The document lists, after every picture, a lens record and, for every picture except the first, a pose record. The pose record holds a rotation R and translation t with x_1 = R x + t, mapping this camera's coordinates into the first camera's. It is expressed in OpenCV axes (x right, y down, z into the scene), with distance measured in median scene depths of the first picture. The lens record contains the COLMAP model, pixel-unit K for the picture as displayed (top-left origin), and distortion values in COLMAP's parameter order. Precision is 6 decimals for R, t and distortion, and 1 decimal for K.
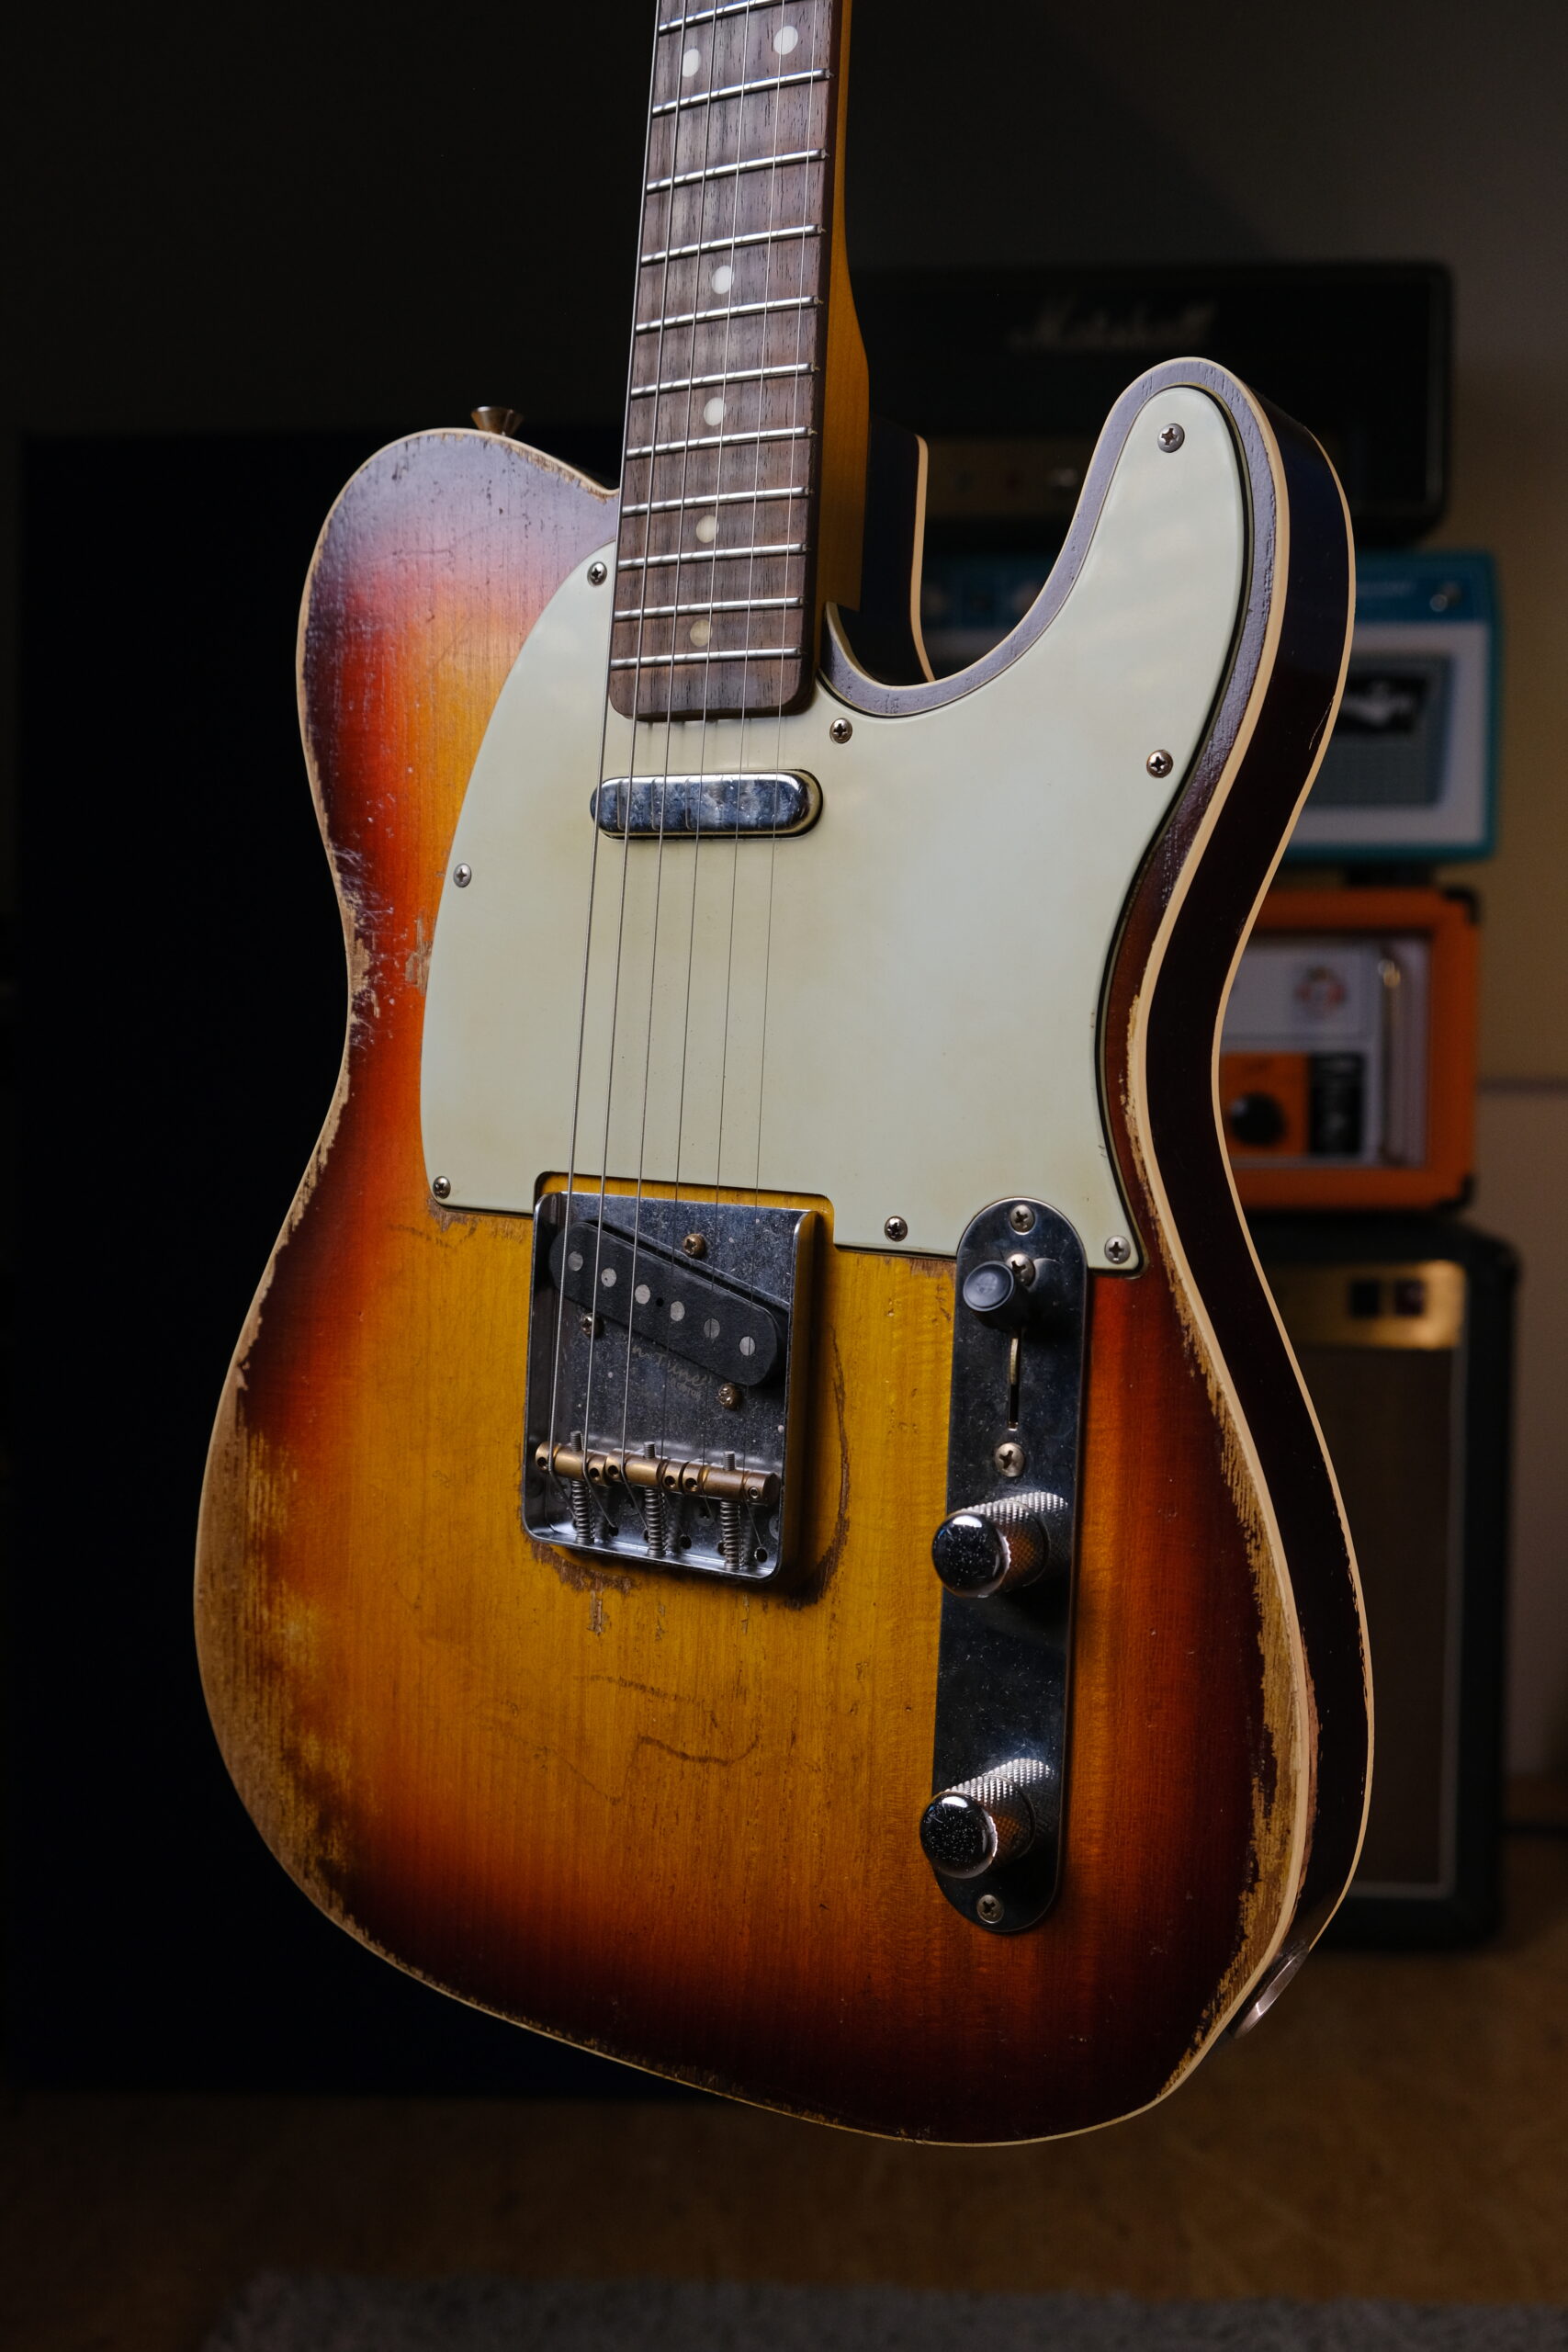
lens RADIAL K [[2371.5, 0, 778.2], [0, 2371.5, 1171.8], [0, 0, 1]] dist [-0.027268, 0.000000]
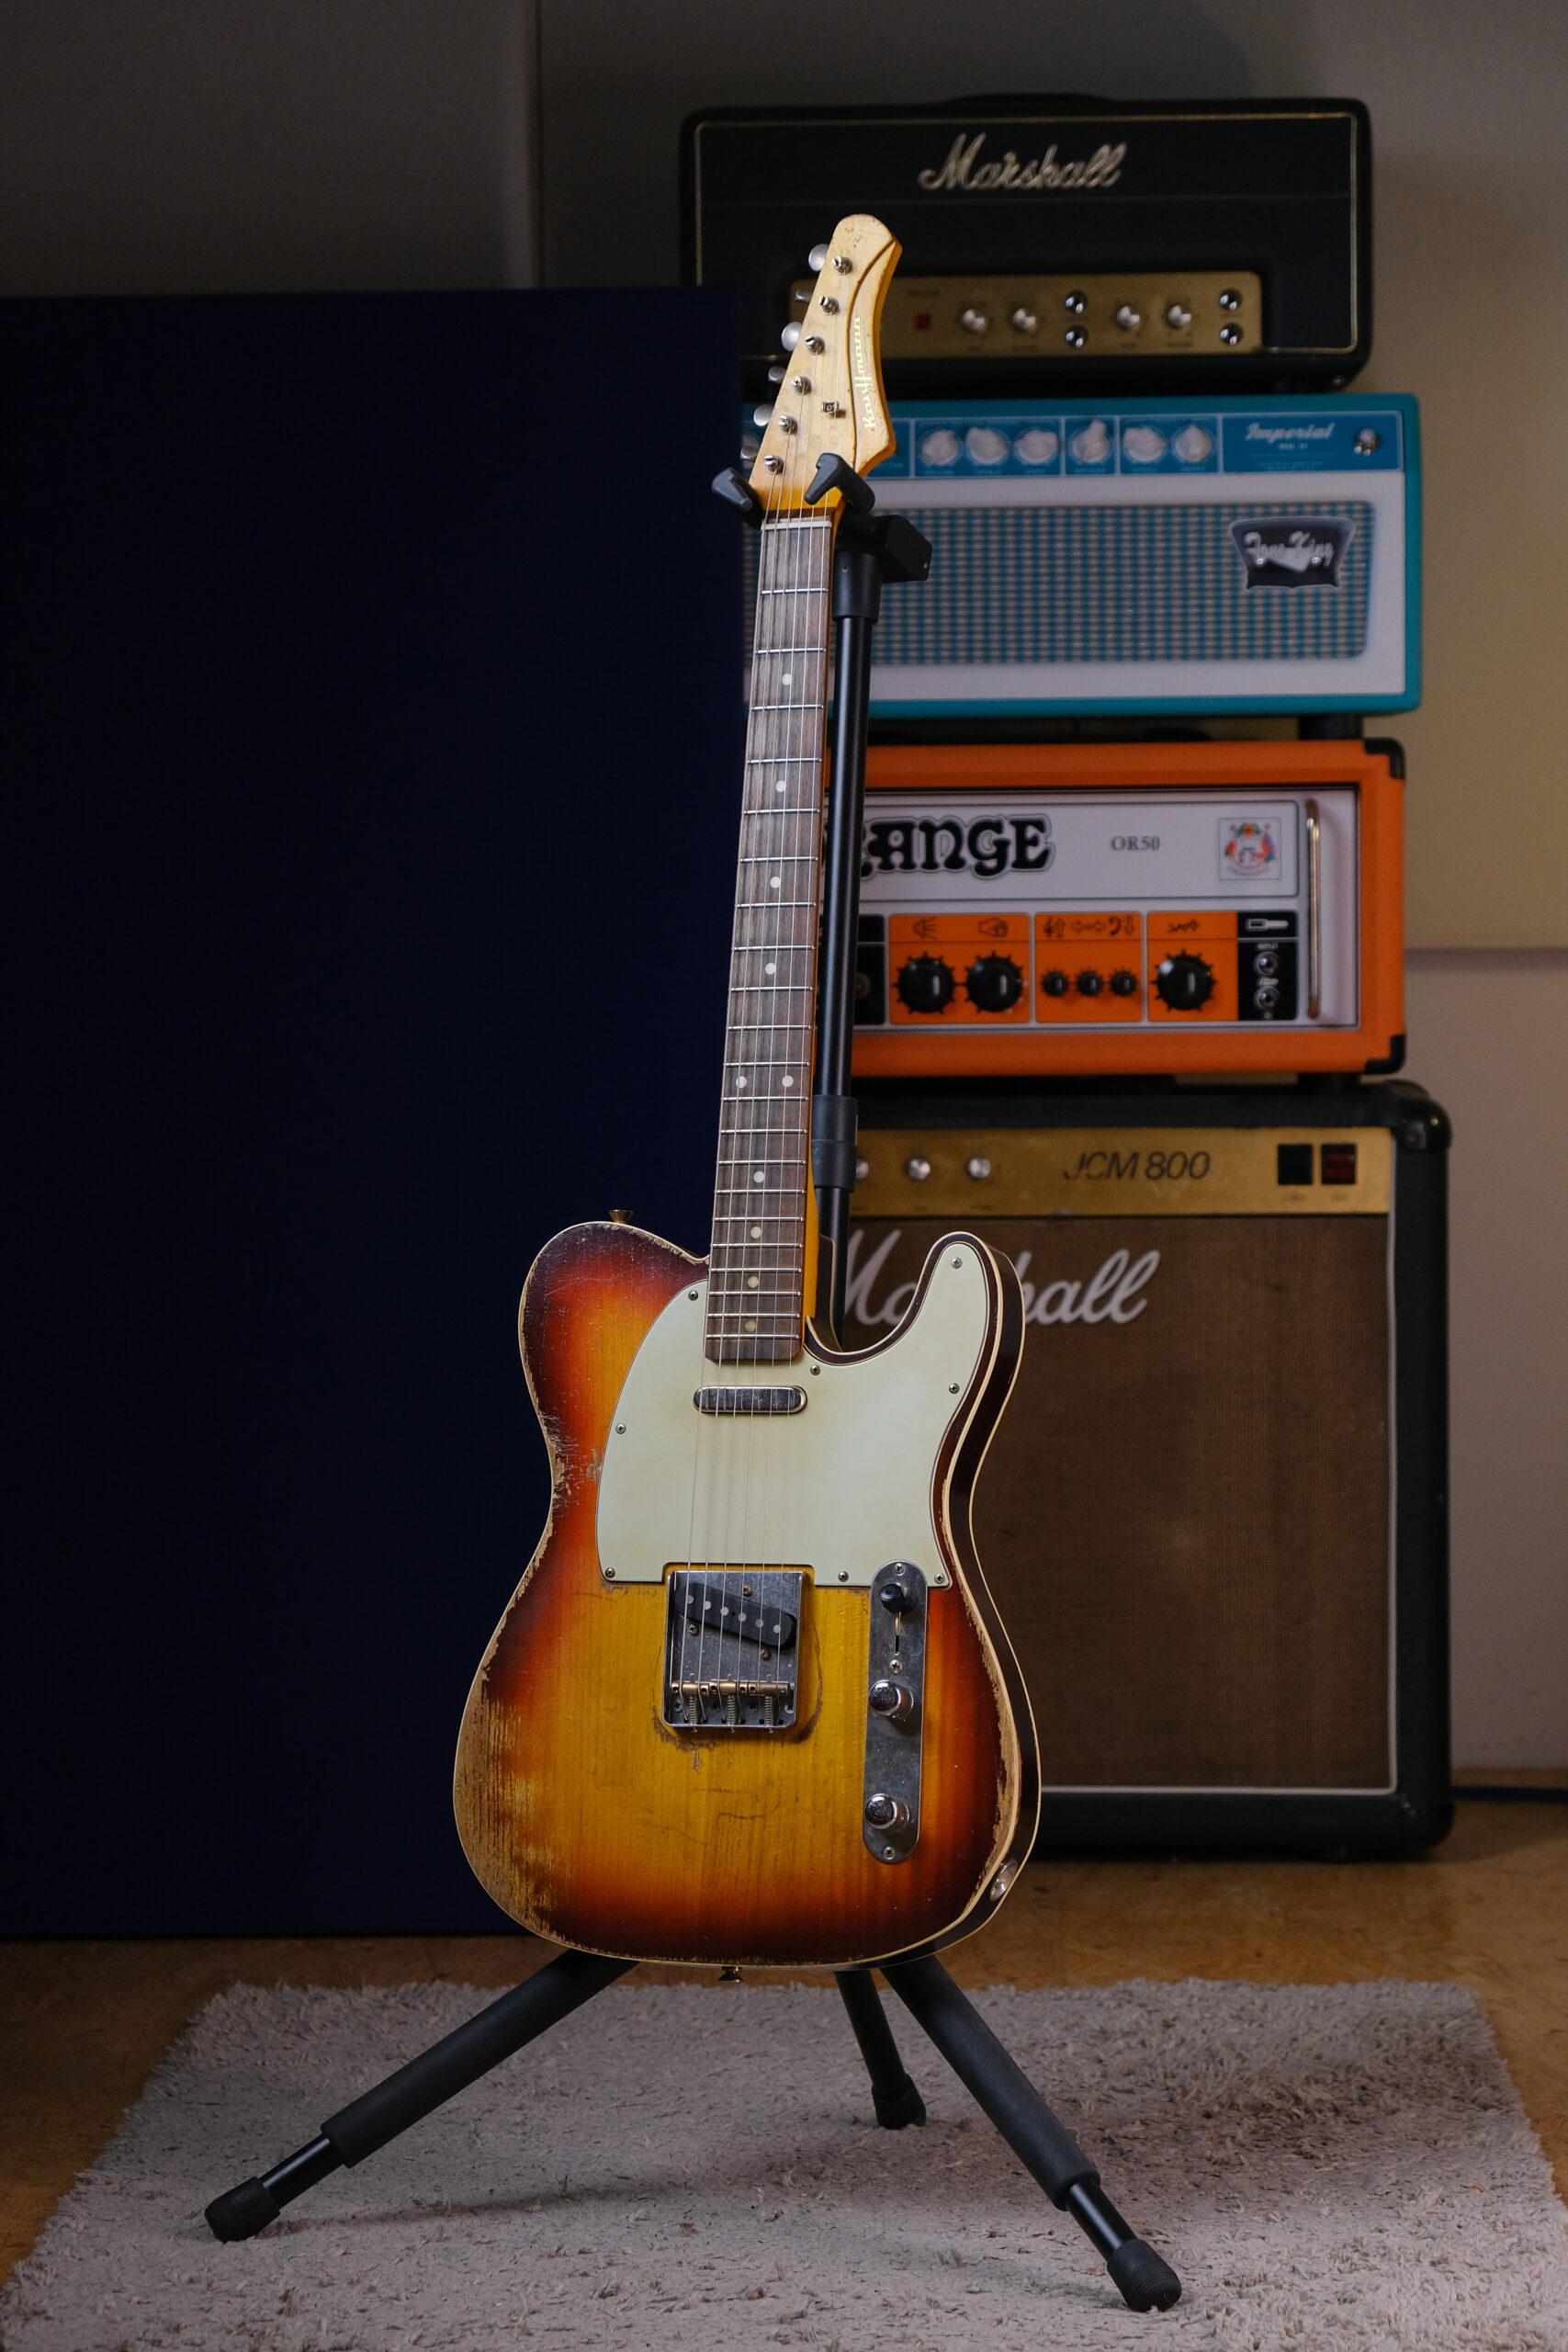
lens RADIAL K [[5691.1, 0, 788.3], [0, 5691.1, 1173.9], [0, 0, 1]] dist [0.095723, 0.000000]
pose [[0.969700, 0.037035, 0.241474, -1.377673], [0.010267, 0.981391, -0.191747, 0.711452], [-0.244082, 0.188416, 0.951275, -4.438346]]
